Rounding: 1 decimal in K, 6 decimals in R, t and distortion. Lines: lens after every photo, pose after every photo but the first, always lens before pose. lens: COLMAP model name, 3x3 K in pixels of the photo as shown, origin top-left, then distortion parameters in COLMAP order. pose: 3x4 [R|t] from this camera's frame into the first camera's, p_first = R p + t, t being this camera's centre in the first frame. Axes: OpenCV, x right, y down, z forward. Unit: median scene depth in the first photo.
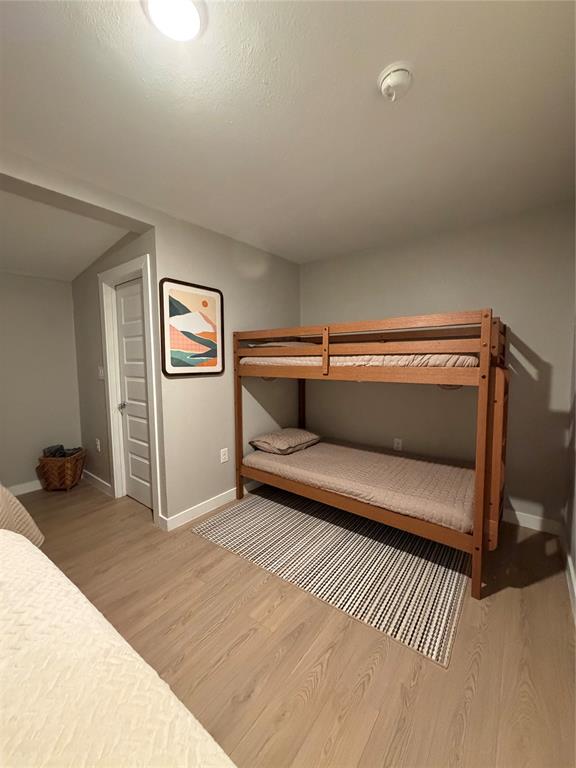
lens RADIAL K [[308.4, 0, 289.4], [0, 308.4, 381.8], [0, 0, 1]] dist [0.003145, 0.000567]
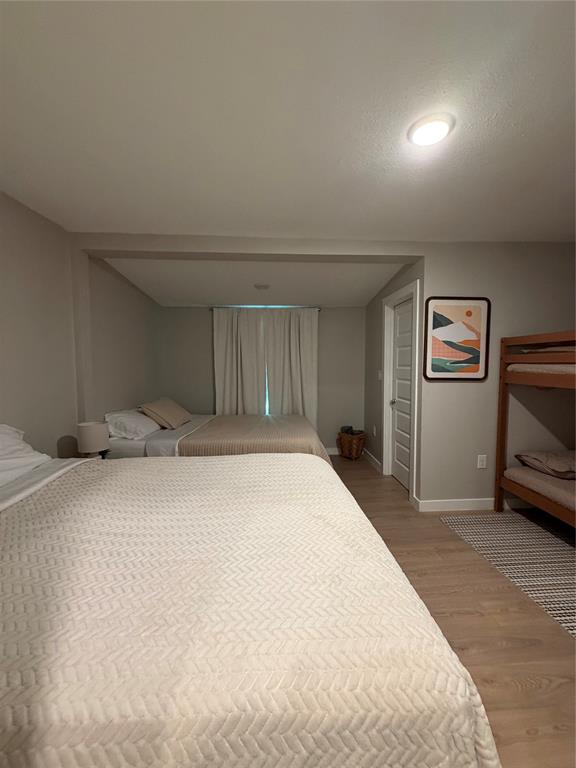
lens RADIAL K [[308.4, 0, 288.7], [0, 308.4, 383.1], [0, 0, 1]] dist [0.003145, 0.000567]
pose [[0.656297, 0.054052, -0.752564, 0.119218], [-0.060403, 0.997993, 0.019002, 0.002918], [0.752081, 0.032986, 0.658245, -0.142156]]
